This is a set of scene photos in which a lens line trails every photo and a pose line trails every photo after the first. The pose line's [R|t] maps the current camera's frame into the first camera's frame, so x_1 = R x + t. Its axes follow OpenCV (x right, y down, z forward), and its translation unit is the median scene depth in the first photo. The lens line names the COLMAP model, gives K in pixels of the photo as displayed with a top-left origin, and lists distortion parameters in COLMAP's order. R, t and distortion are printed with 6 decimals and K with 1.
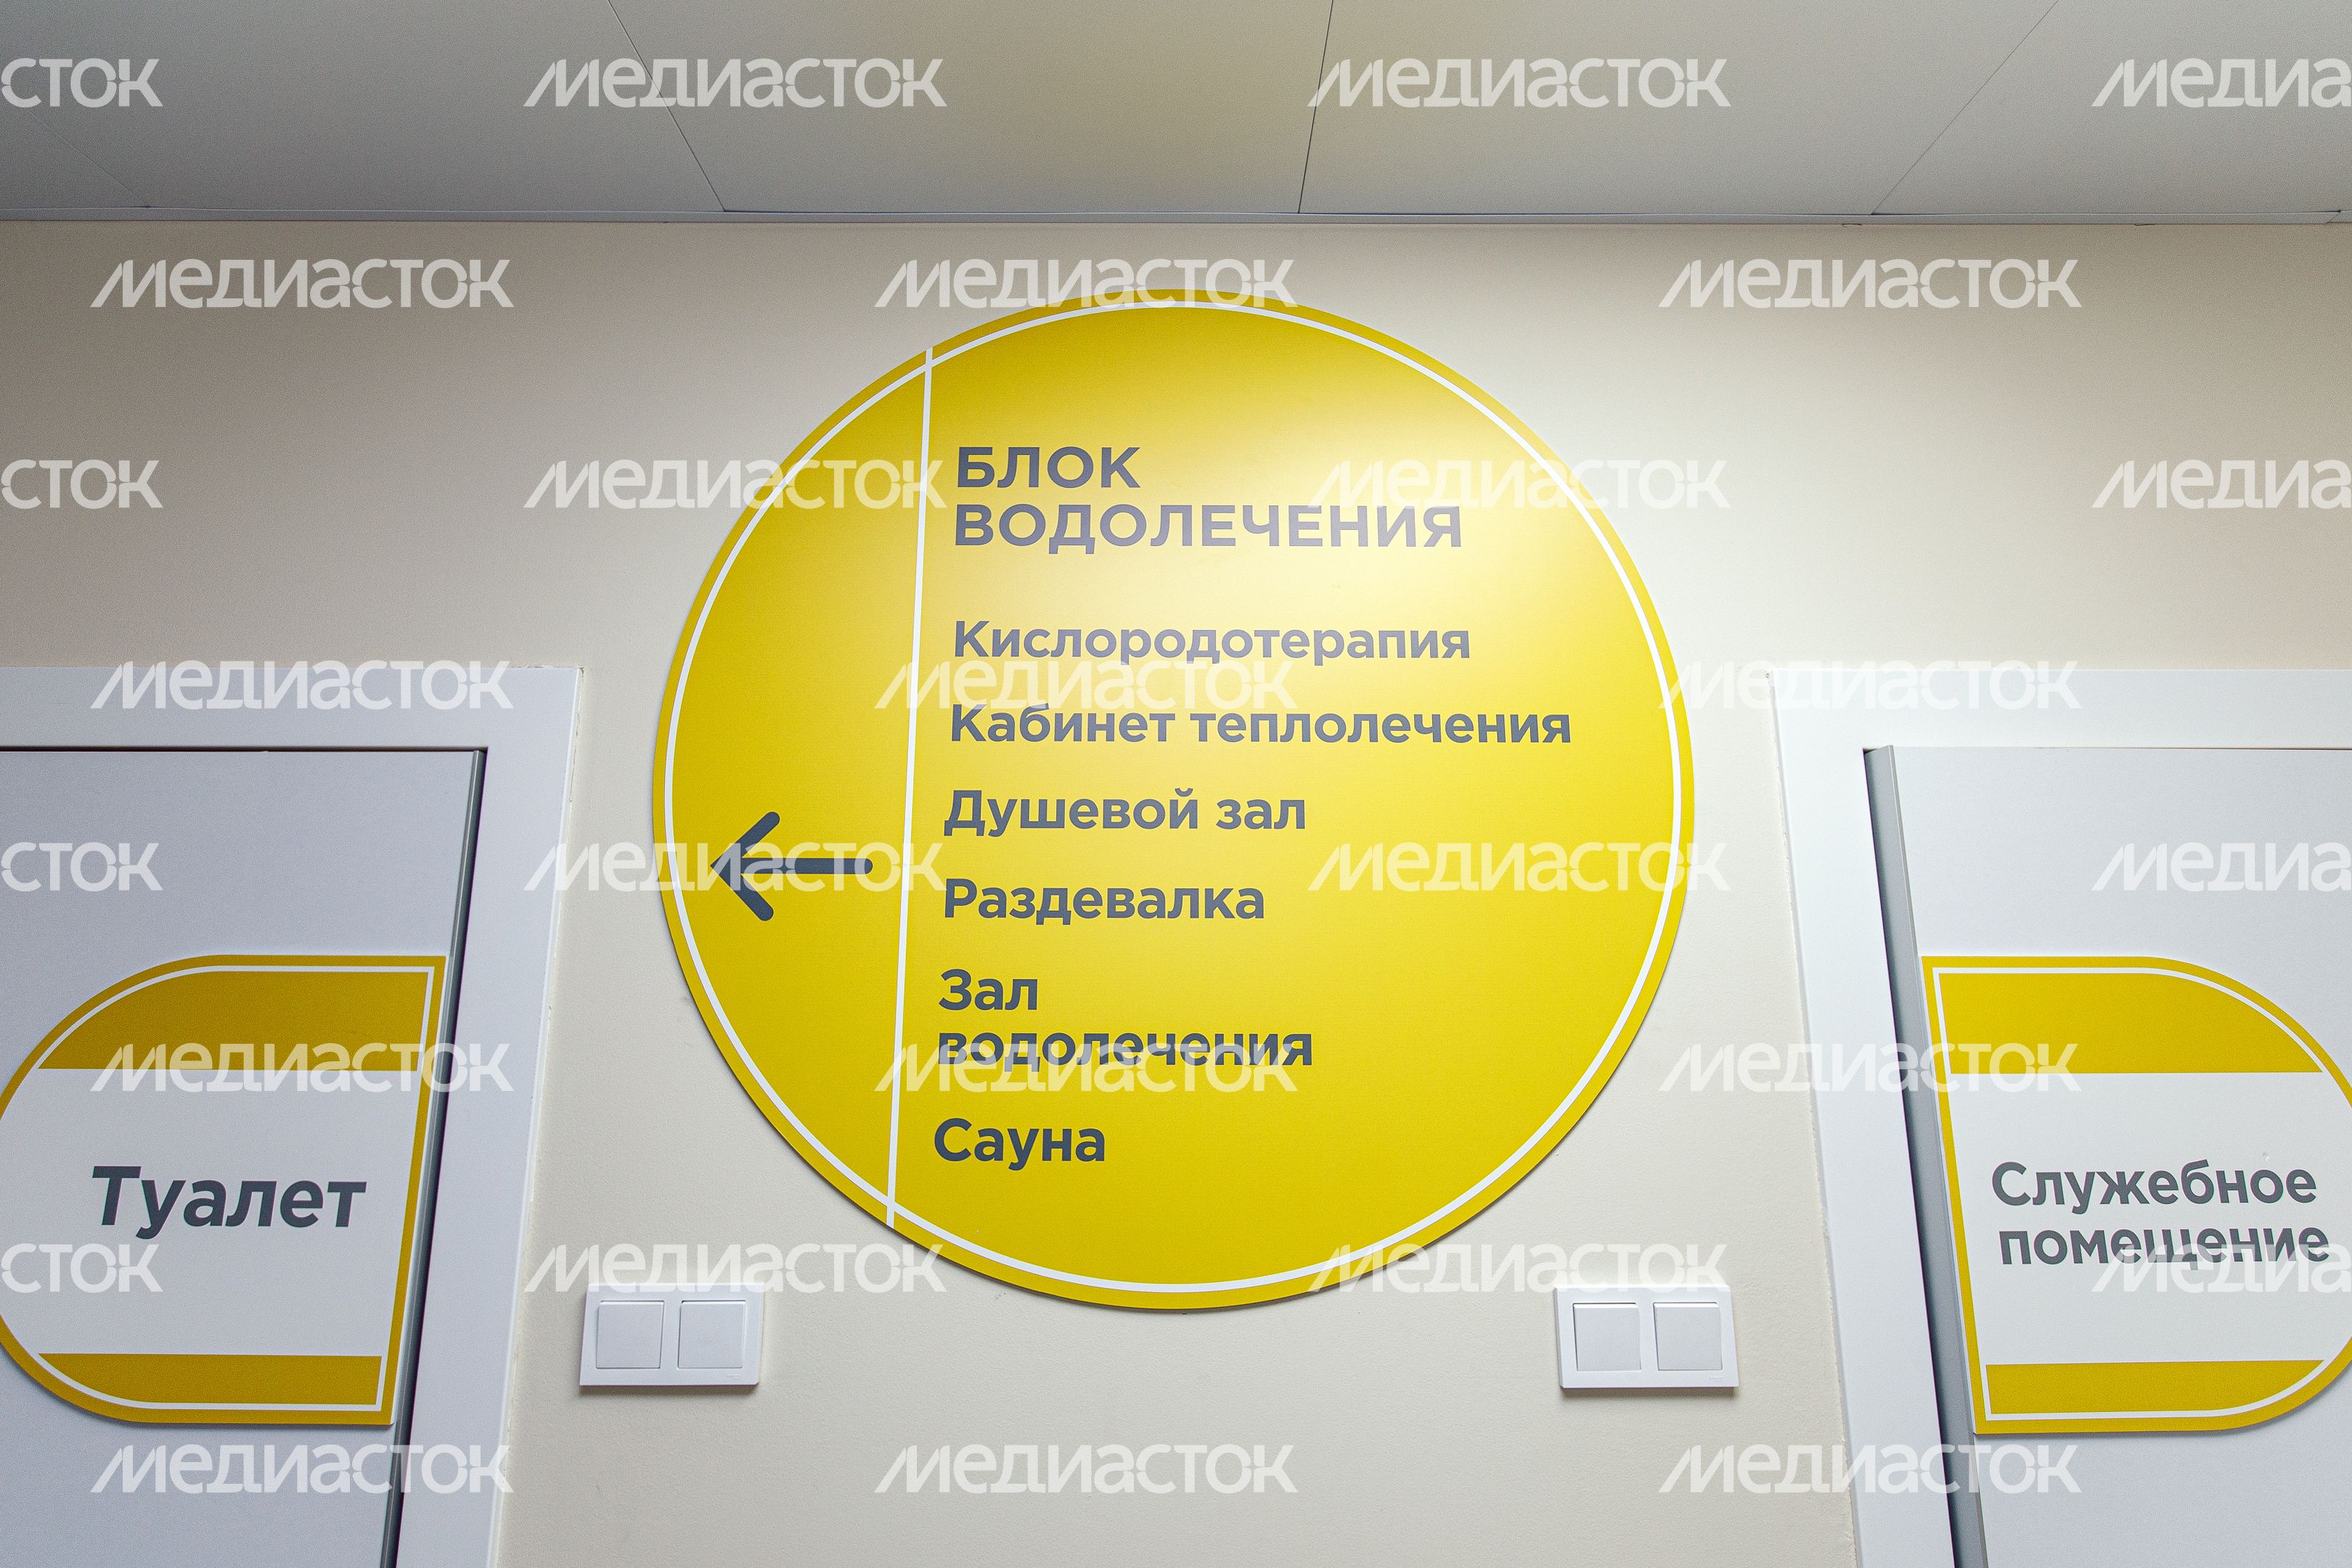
lens RADIAL K [[1118.4, 0, 1176.0], [0, 1118.4, 784.0], [0, 0, 1]] dist [-0.001275, 0.000116]
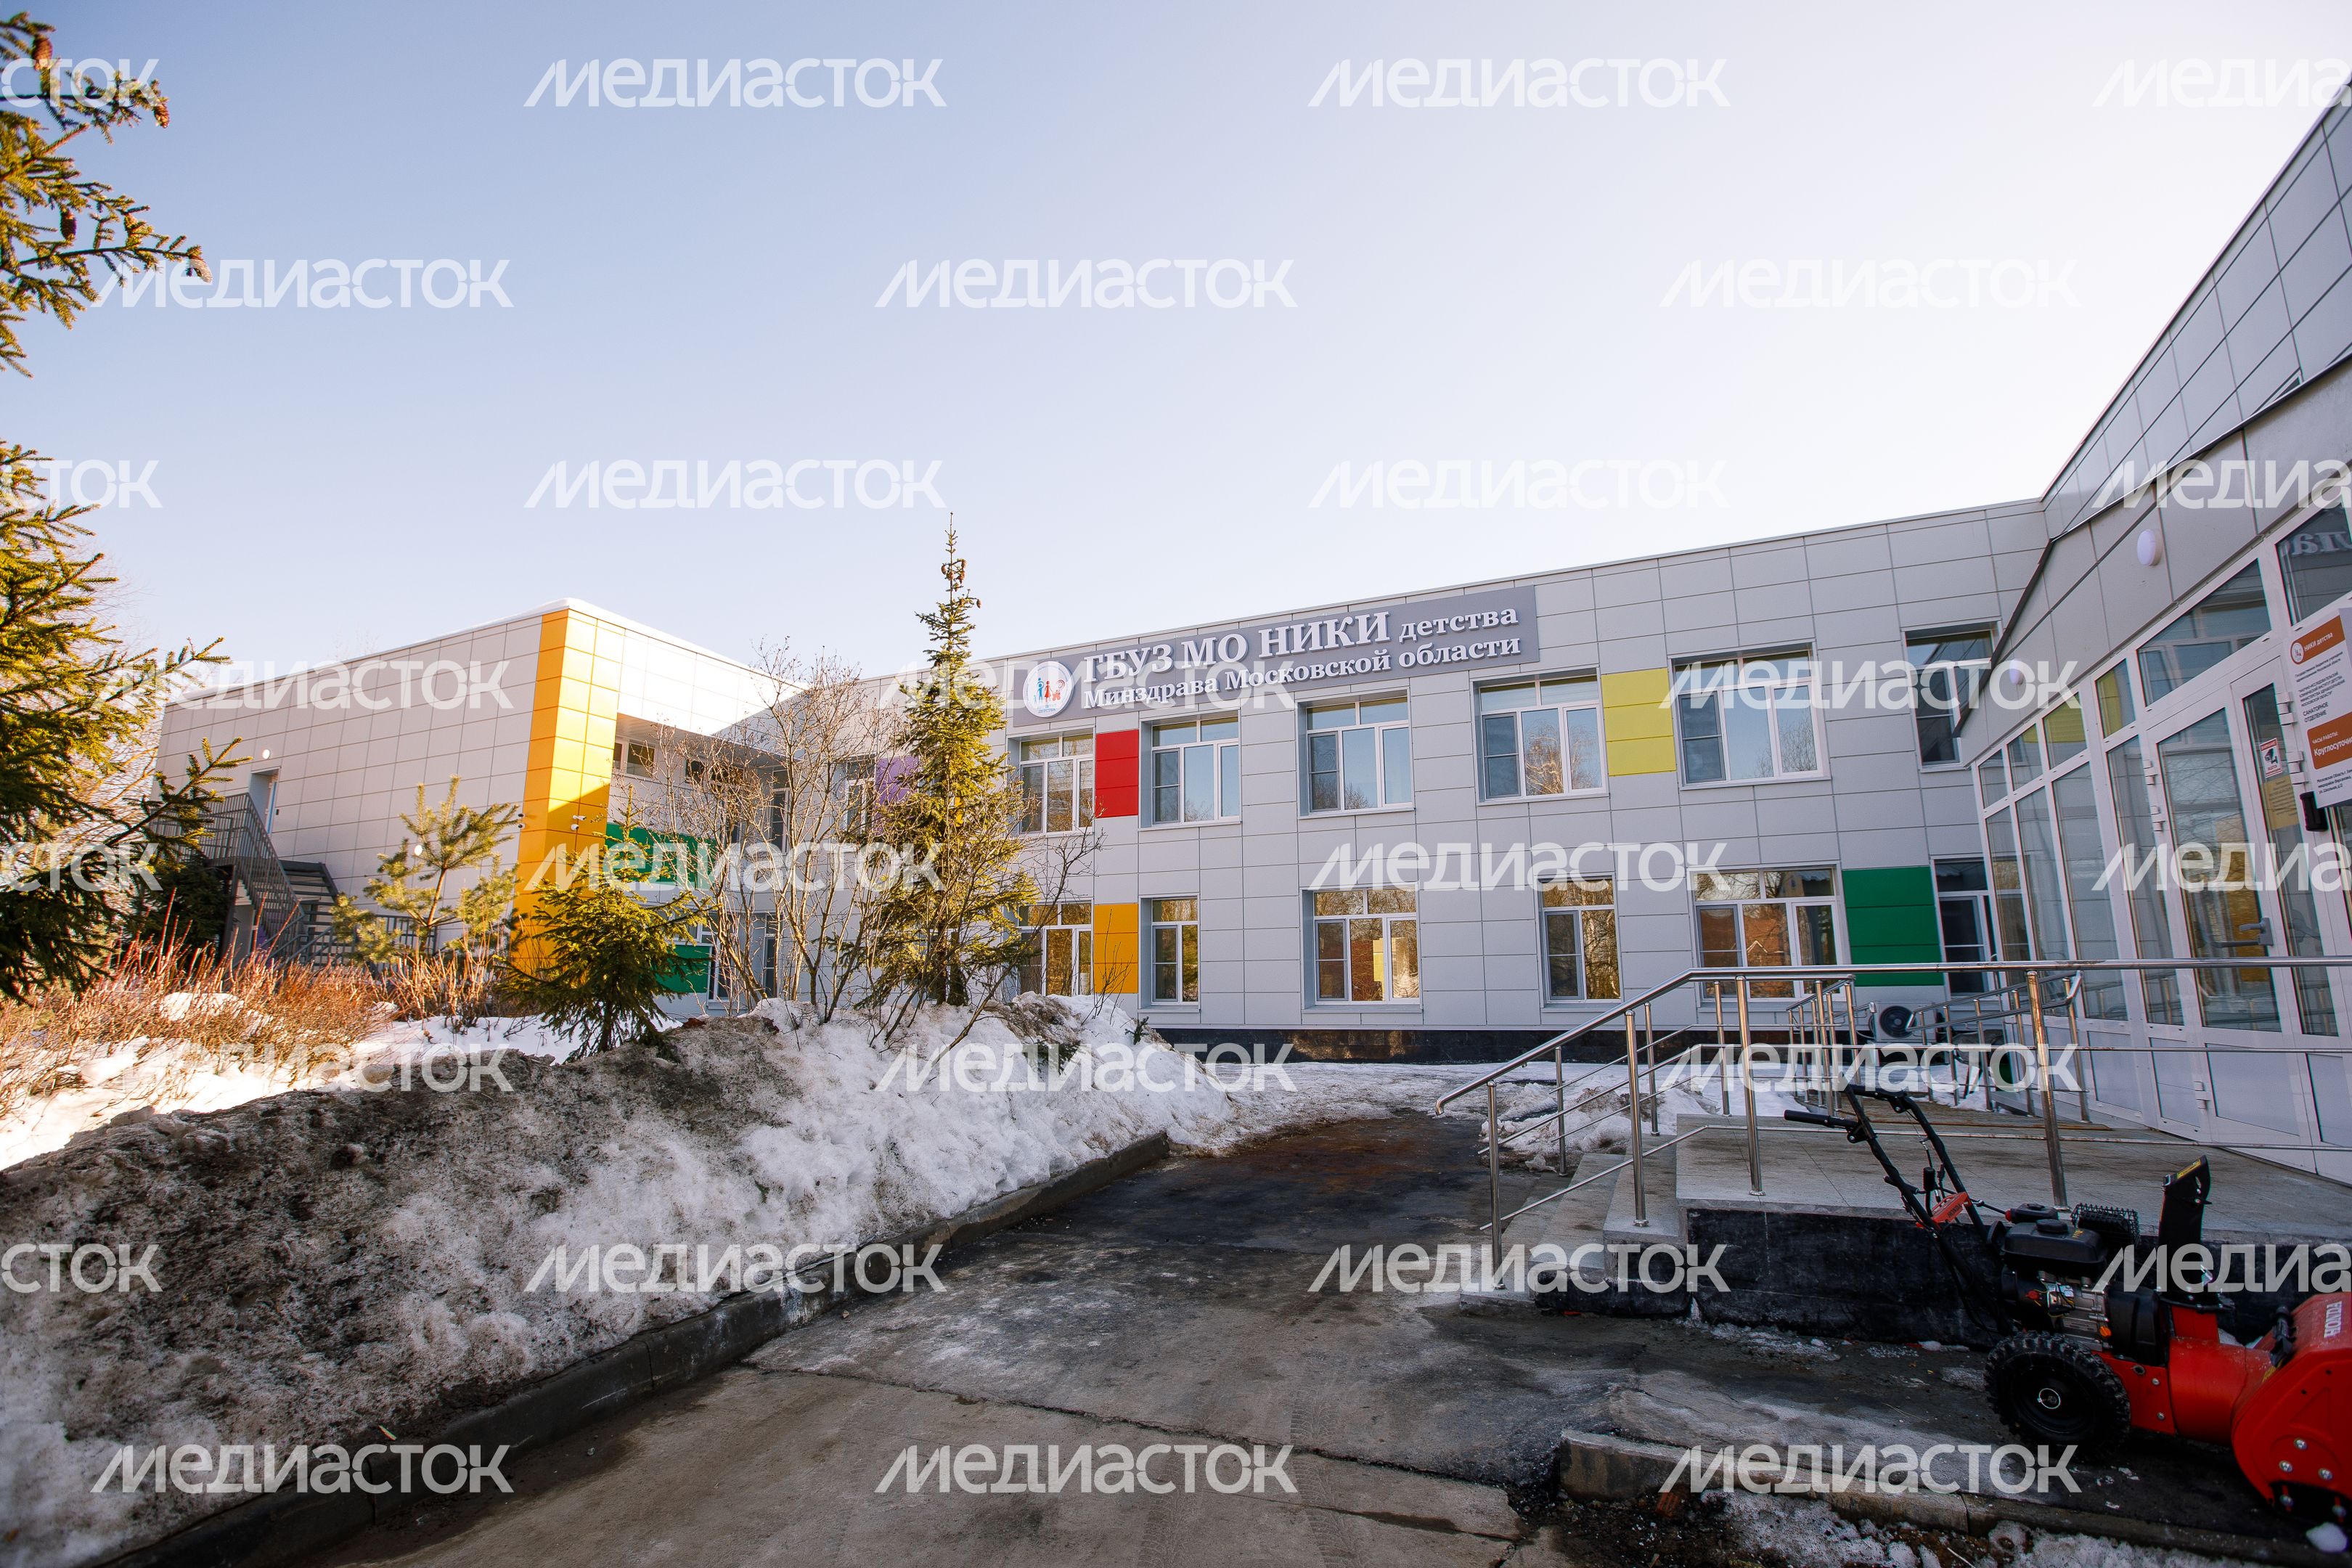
lens RADIAL K [[1119.0, 0, 1176.0], [0, 1119.0, 784.0], [0, 0, 1]] dist [-0.000992, -0.000418]
pose [[1.000000, 0.000290, -0.000110, 0.000070], [-0.000290, 1.000000, -0.000273, -0.701392], [0.000110, 0.000273, 1.000000, -0.000169]]
